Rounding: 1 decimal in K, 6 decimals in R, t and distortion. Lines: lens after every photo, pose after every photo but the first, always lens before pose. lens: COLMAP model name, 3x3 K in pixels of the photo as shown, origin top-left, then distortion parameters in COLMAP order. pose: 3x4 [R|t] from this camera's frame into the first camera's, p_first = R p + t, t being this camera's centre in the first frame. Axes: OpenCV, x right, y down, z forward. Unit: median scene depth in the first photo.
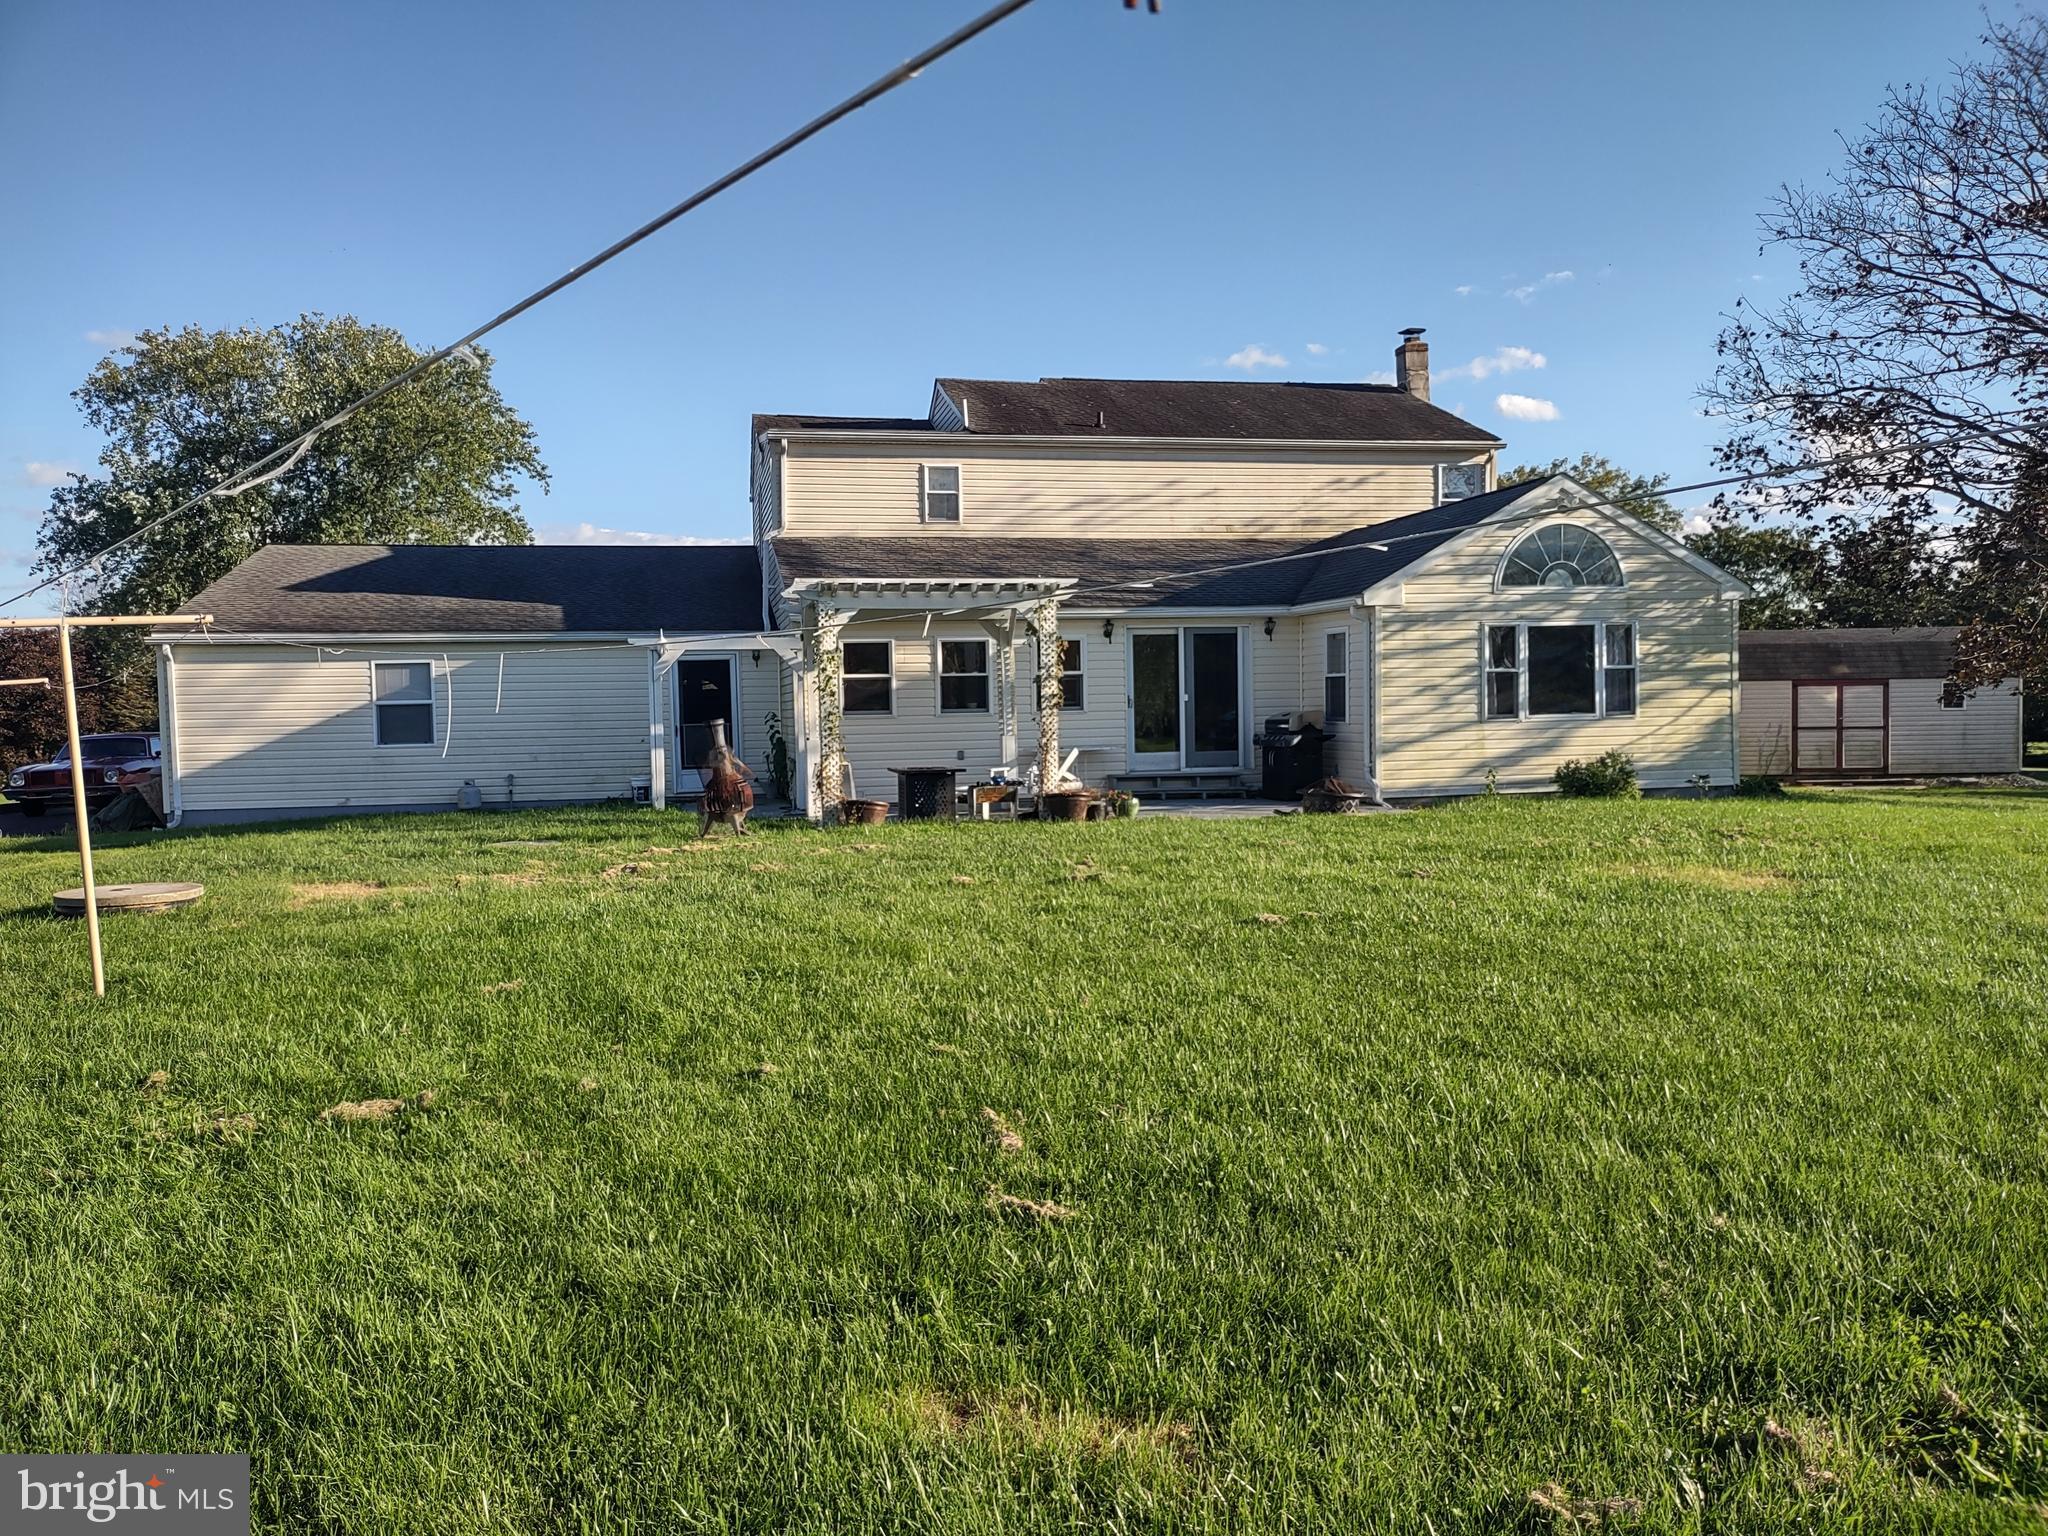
lens RADIAL K [[1511.7, 0, 1029.7], [0, 1511.7, 773.8], [0, 0, 1]] dist [0.090729, -0.123480]
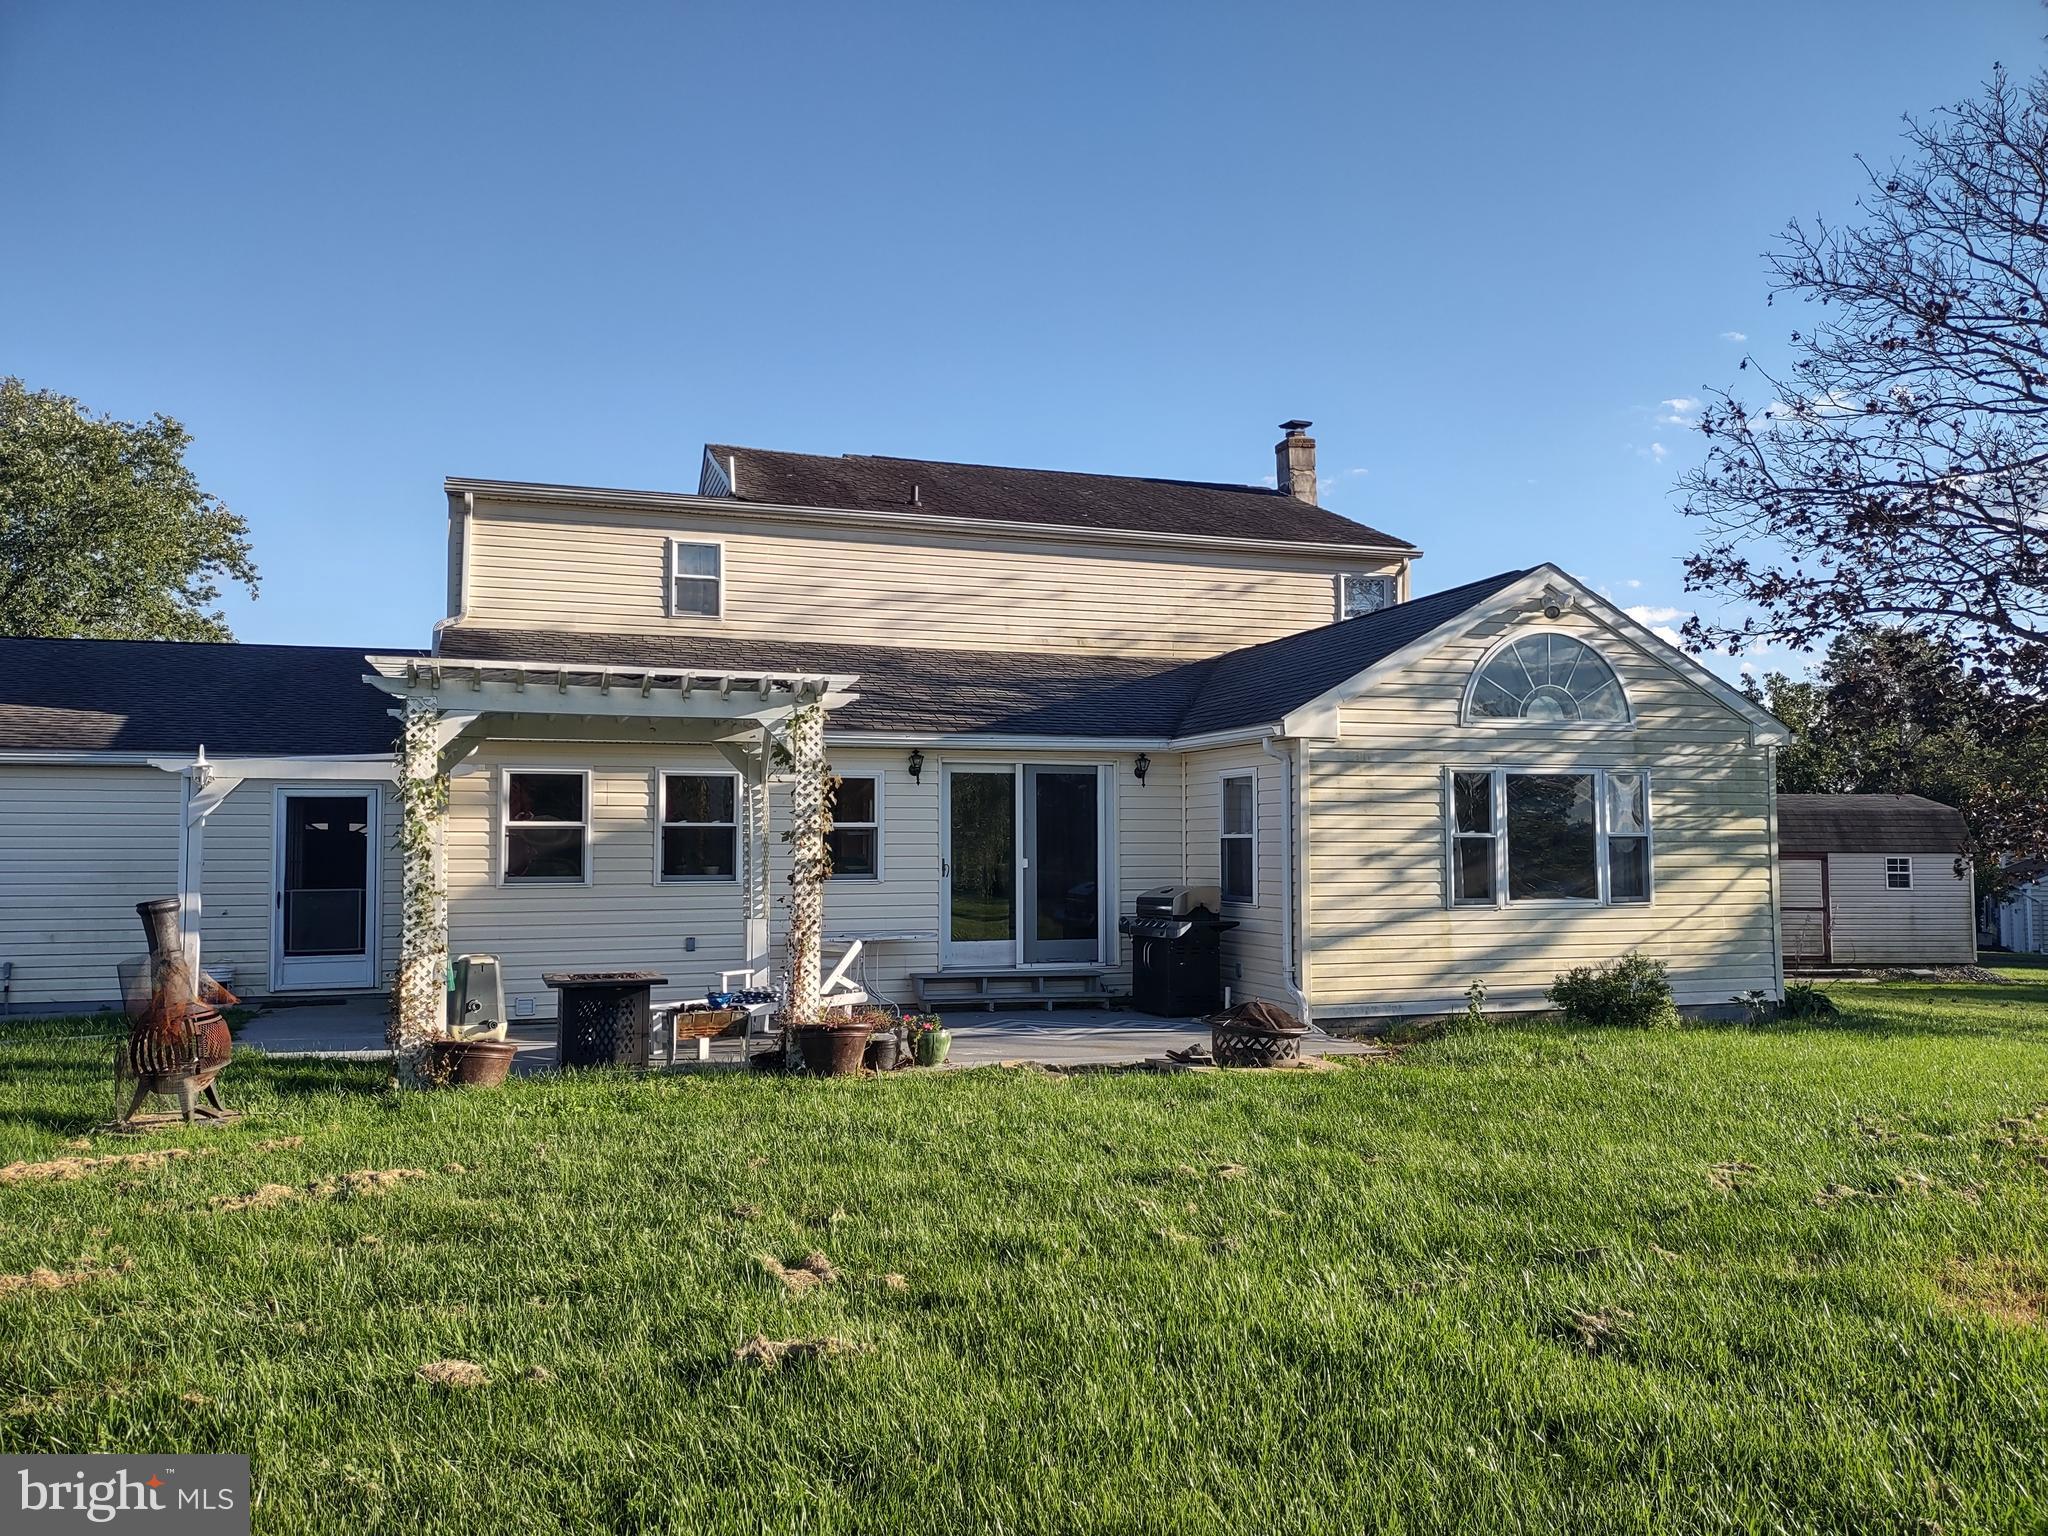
lens RADIAL K [[1511.7, 0, 1029.7], [0, 1511.7, 773.8], [0, 0, 1]] dist [0.090729, -0.123480]
pose [[0.993584, 0.023170, 0.110702, 0.029233], [-0.011918, 0.994790, -0.101245, -0.022552], [-0.112471, 0.099276, 0.988683, 0.328346]]
